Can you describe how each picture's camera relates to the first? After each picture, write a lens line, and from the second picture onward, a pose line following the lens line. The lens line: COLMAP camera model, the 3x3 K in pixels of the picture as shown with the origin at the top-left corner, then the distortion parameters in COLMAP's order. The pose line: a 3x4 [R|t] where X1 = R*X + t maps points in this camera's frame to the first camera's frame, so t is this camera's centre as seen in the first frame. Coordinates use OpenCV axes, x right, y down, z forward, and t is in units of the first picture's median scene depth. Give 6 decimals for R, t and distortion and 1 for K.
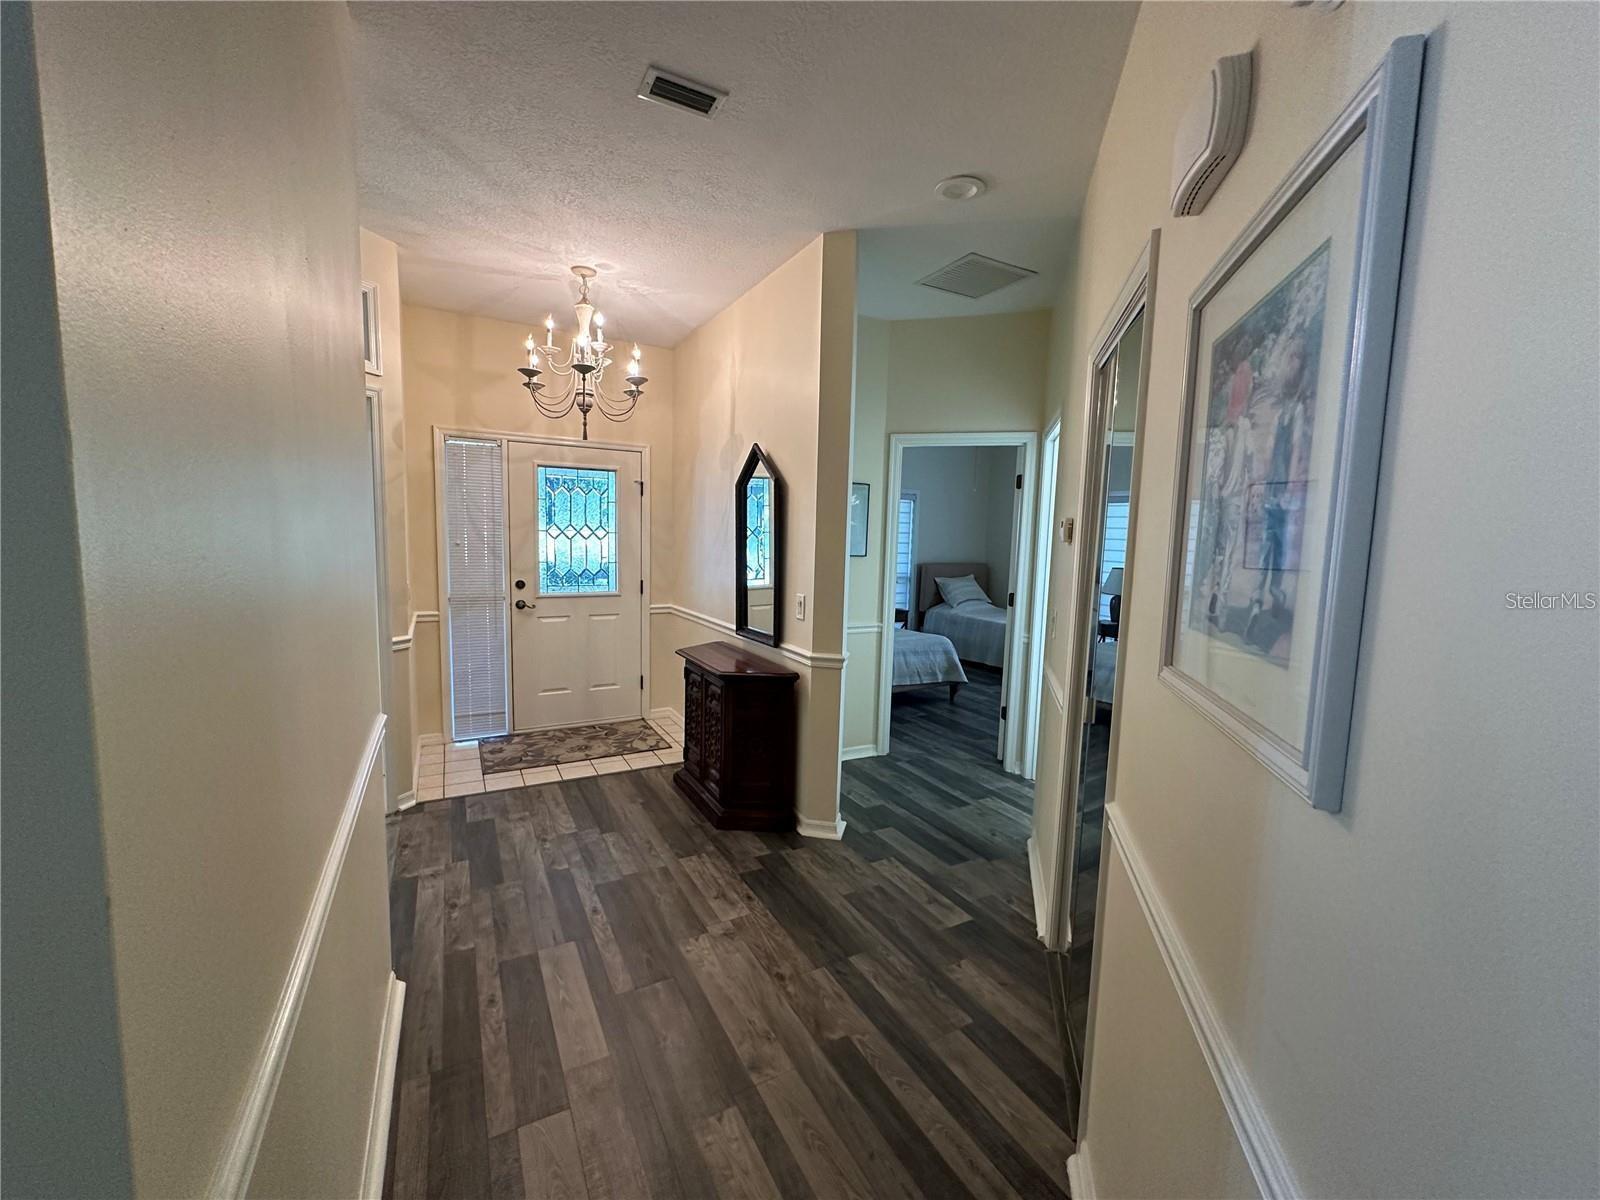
lens RADIAL K [[638.1, 0, 803.2], [0, 638.1, 602.4], [0, 0, 1]] dist [-0.002521, 0.000309]
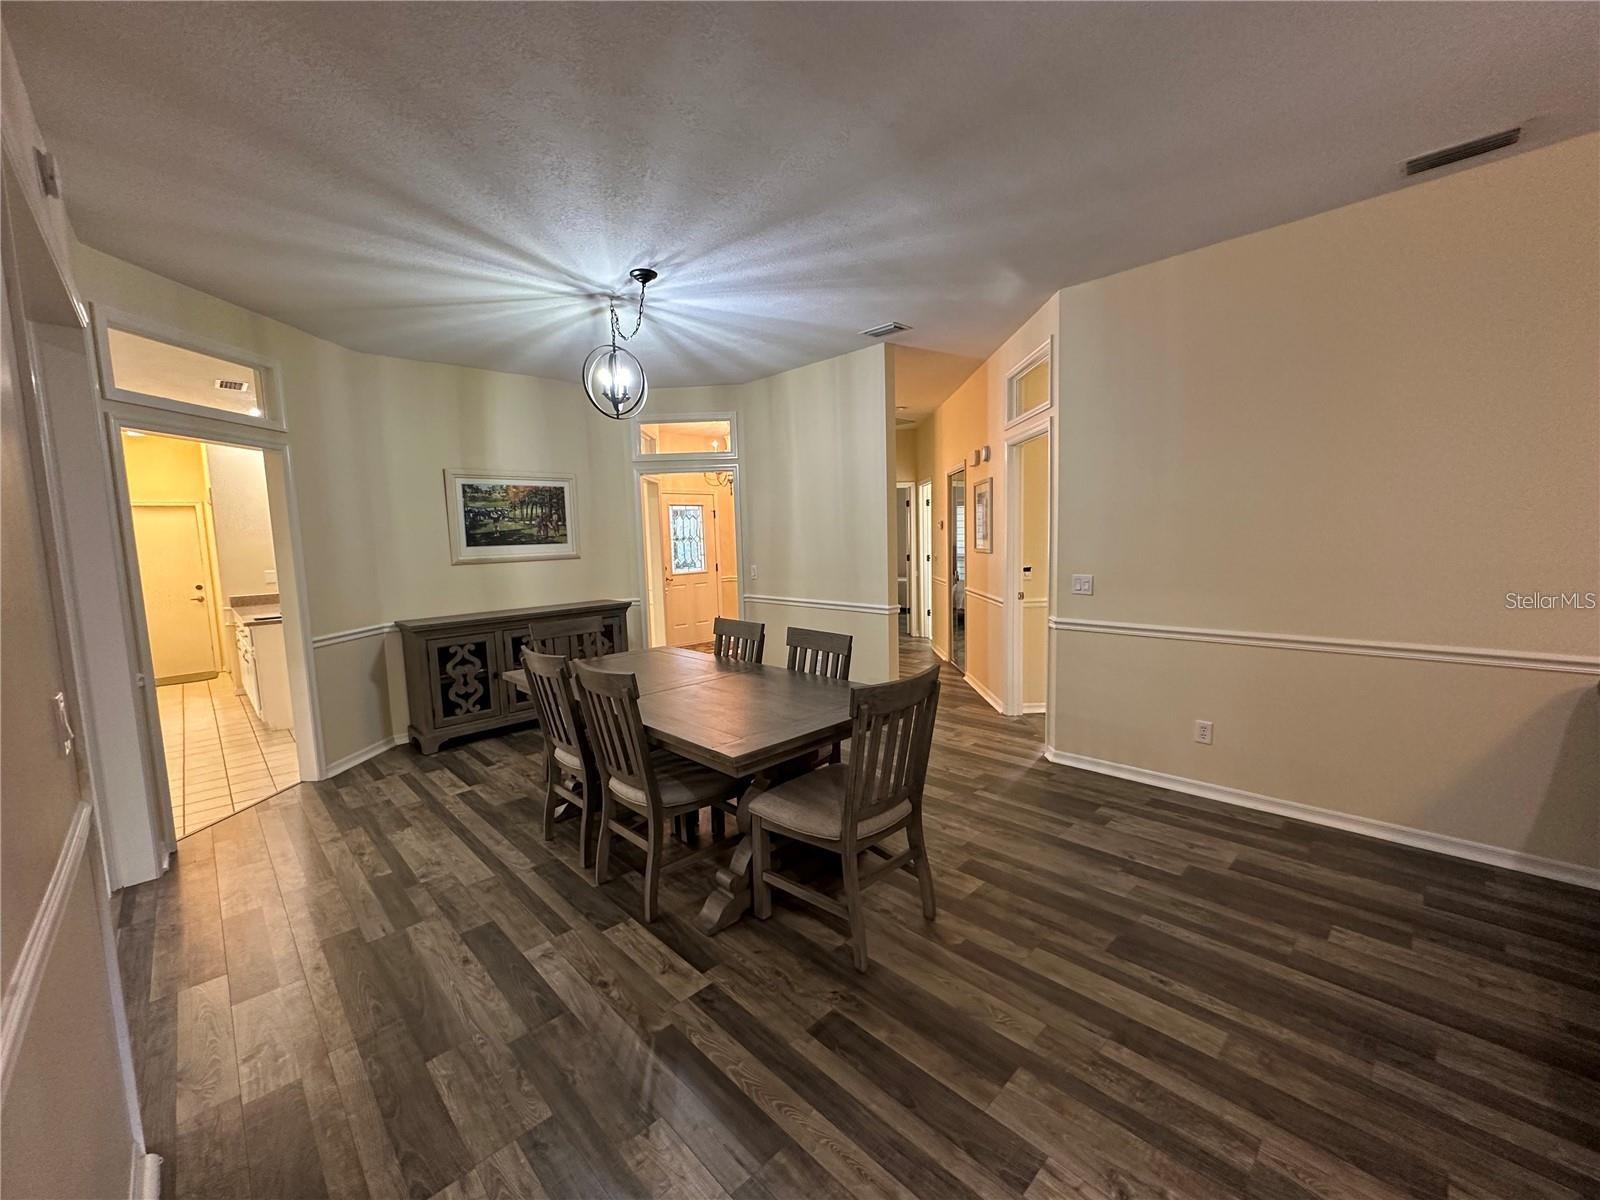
lens RADIAL K [[638.1, 0, 797.8], [0, 638.1, 601.6], [0, 0, 1]] dist [-0.002521, 0.000309]
pose [[0.964648, -0.083331, 0.250022, -0.438092], [0.084239, 0.996420, 0.007086, 0.072061], [-0.249717, 0.014227, 0.968214, -0.745719]]
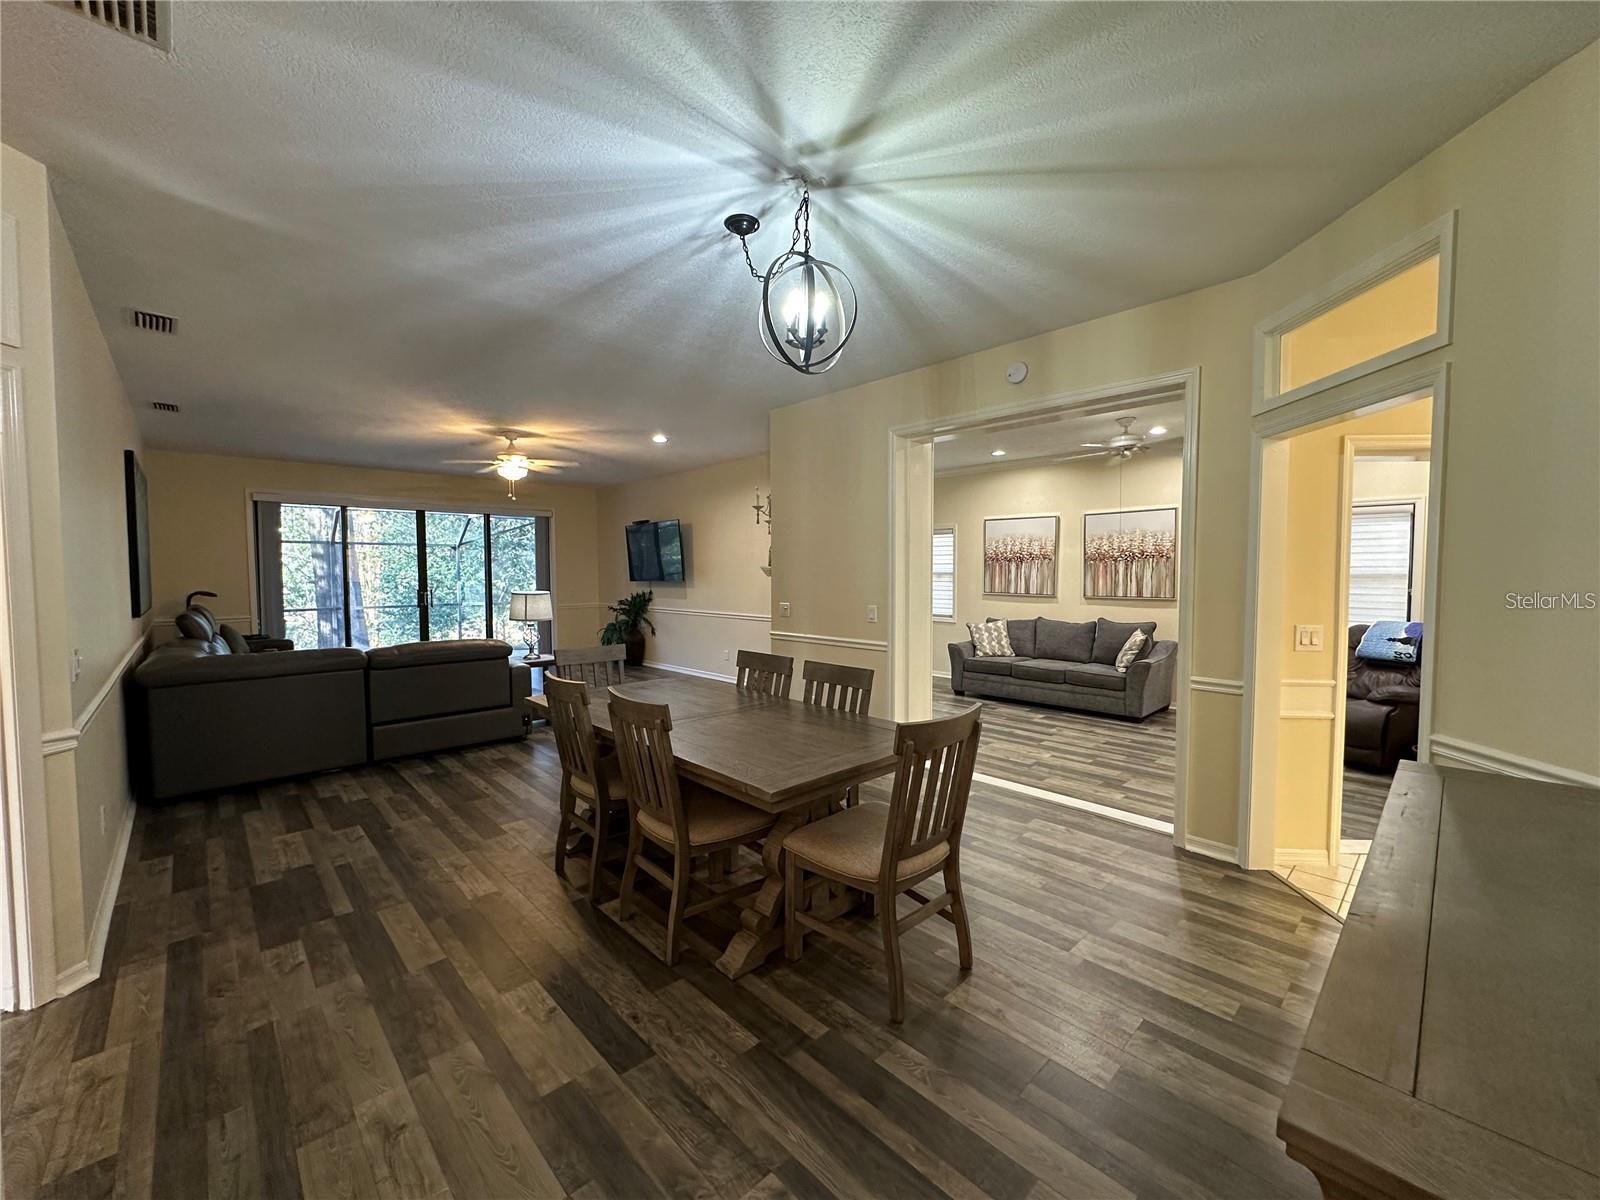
lens RADIAL K [[638.1, 0, 797.9], [0, 638.1, 601.6], [0, 0, 1]] dist [-0.002521, 0.000309]
pose [[-0.968094, -0.011639, -0.250316, -0.330462], [-0.049639, 0.988032, 0.146040, -0.041787], [0.245621, 0.153806, -0.957086, 0.348964]]
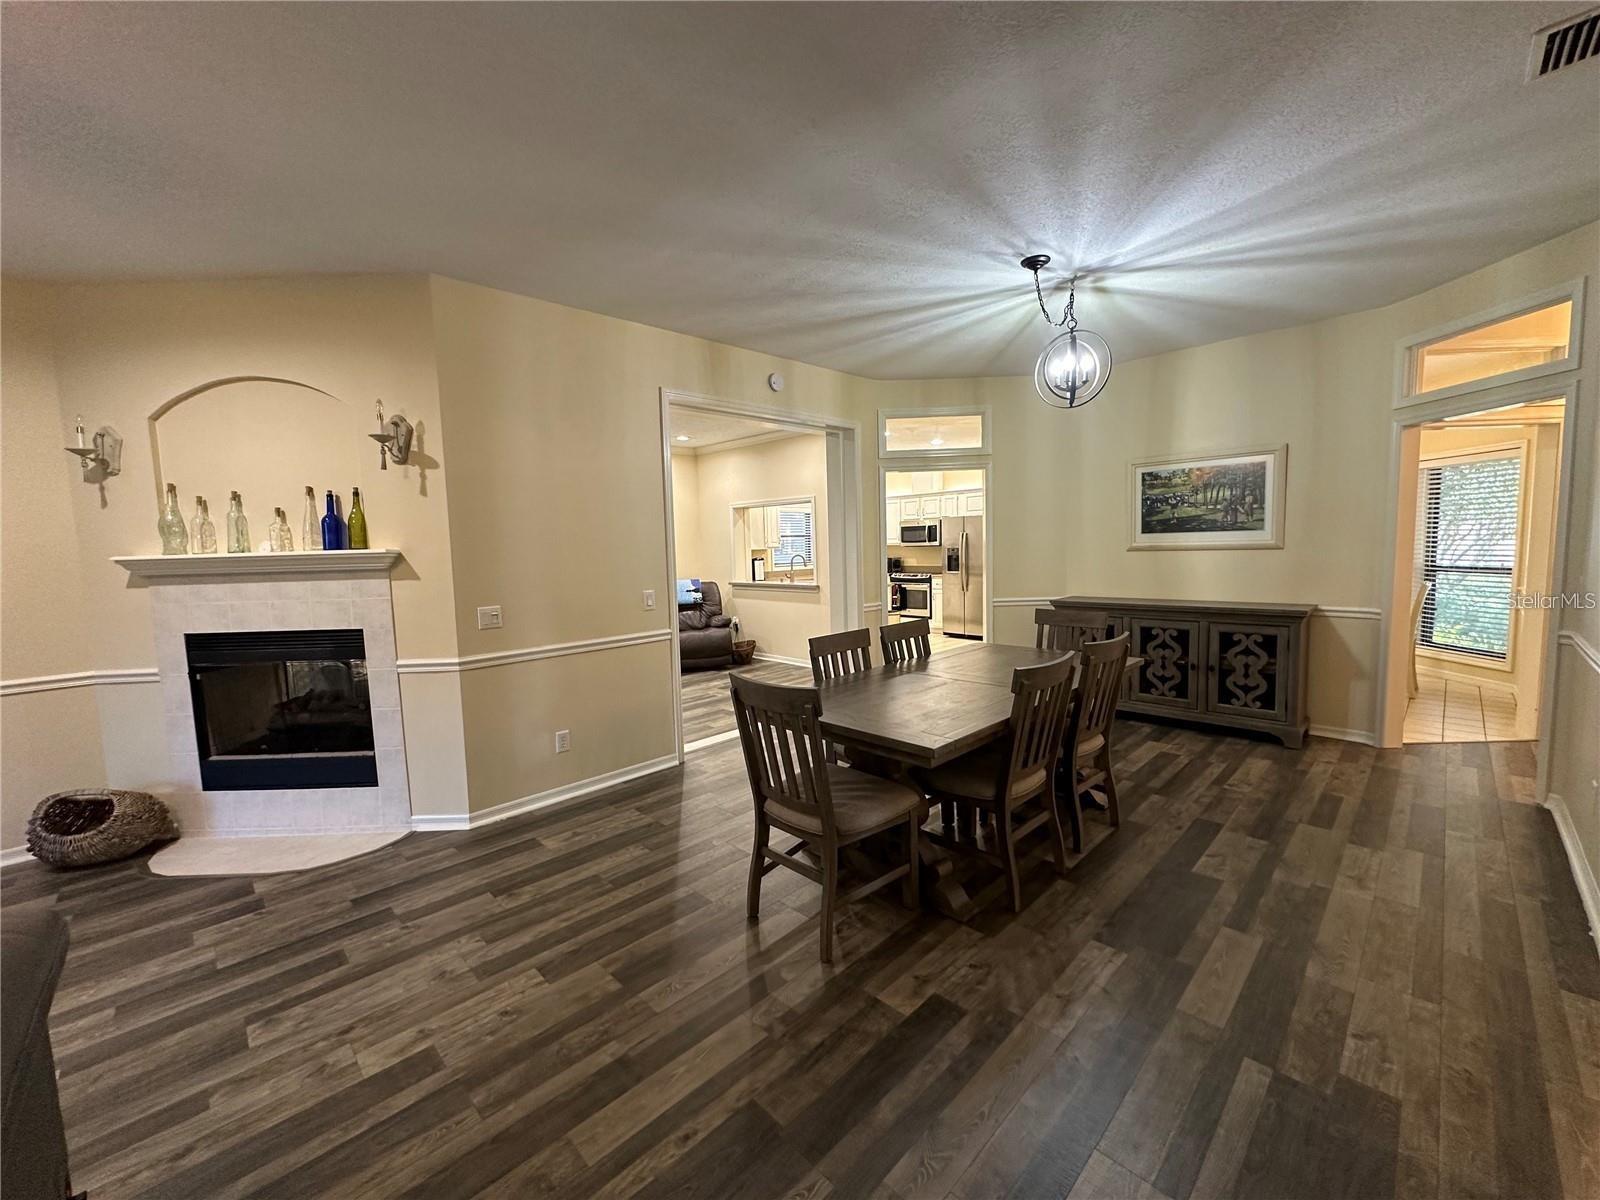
lens RADIAL K [[638.1, 0, 799.5], [0, 638.1, 602.1], [0, 0, 1]] dist [-0.002521, 0.000309]
pose [[0.265289, 0.055212, -0.962587, 0.110349], [-0.065595, 0.997080, 0.039112, 0.057606], [0.961935, 0.052764, 0.268135, -0.480541]]
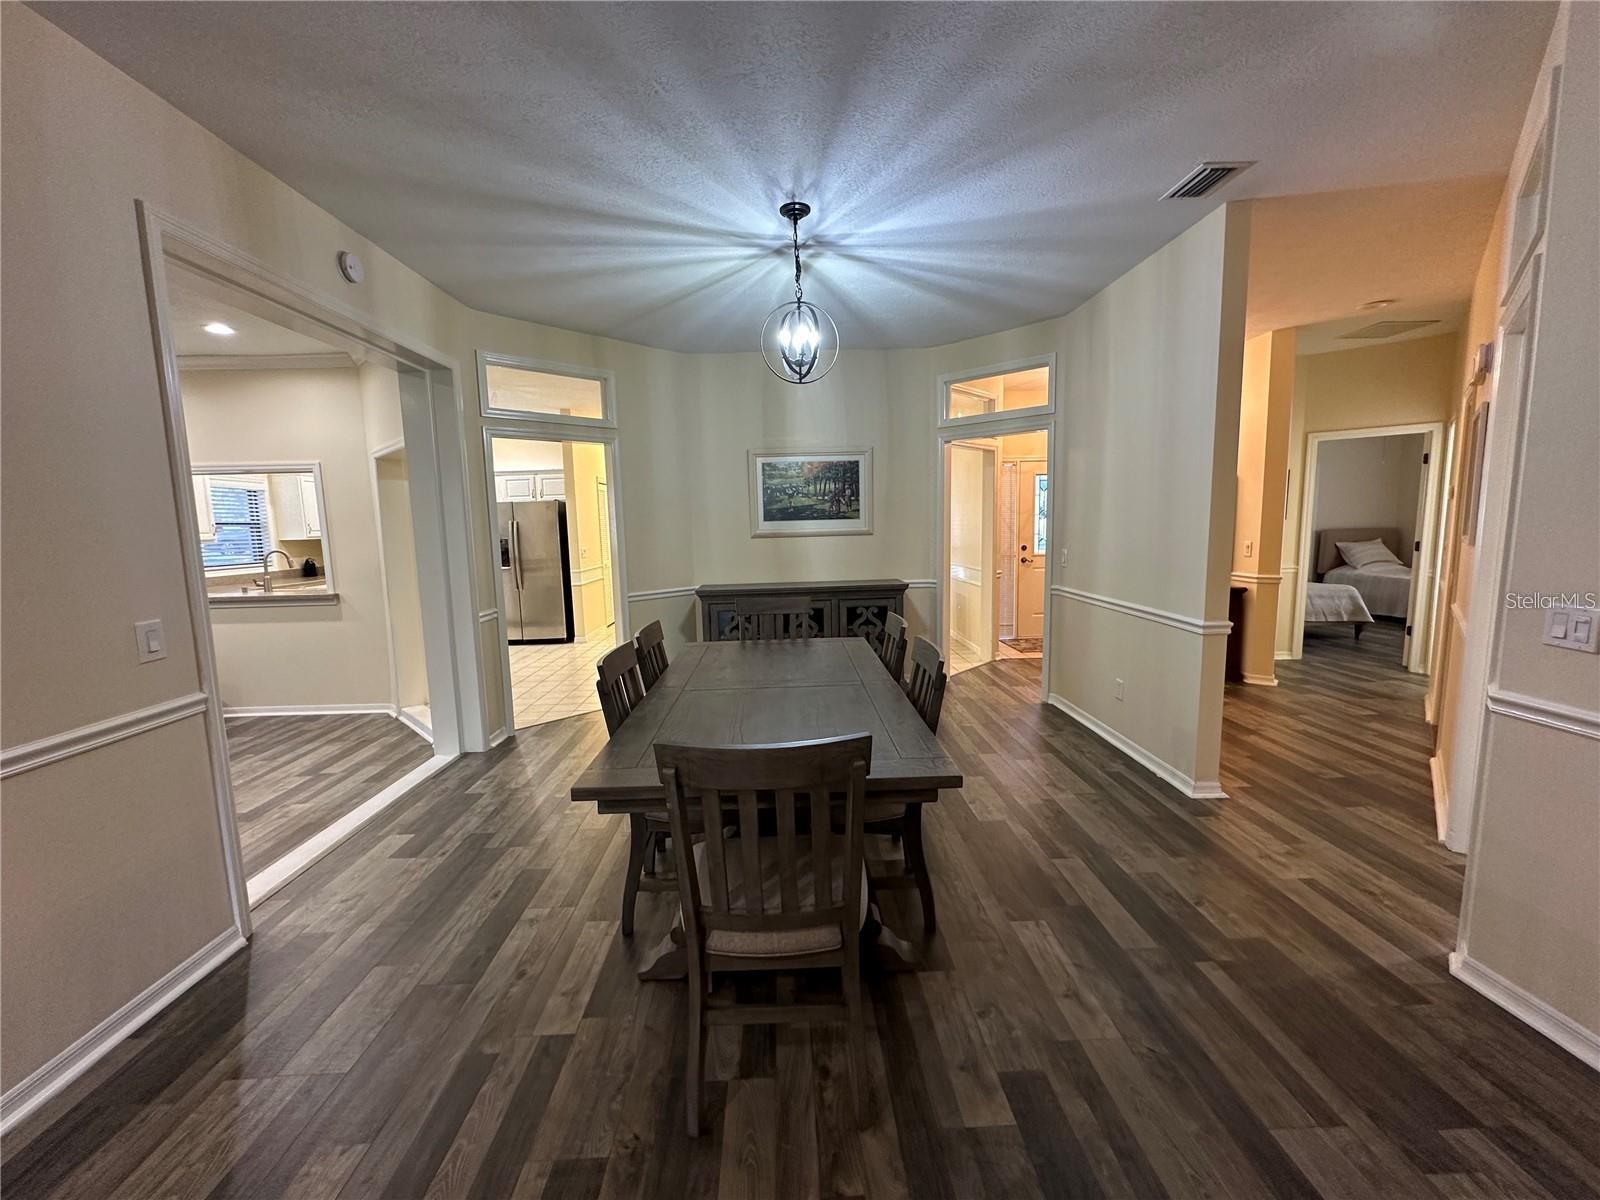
lens RADIAL K [[638.1, 0, 798.8], [0, 638.1, 600.9], [0, 0, 1]] dist [-0.002521, 0.000309]
pose [[0.887308, 0.008626, -0.461097, -0.159976], [-0.001213, 0.999865, 0.016371, 0.067357], [0.461177, -0.013966, 0.887198, -0.598400]]
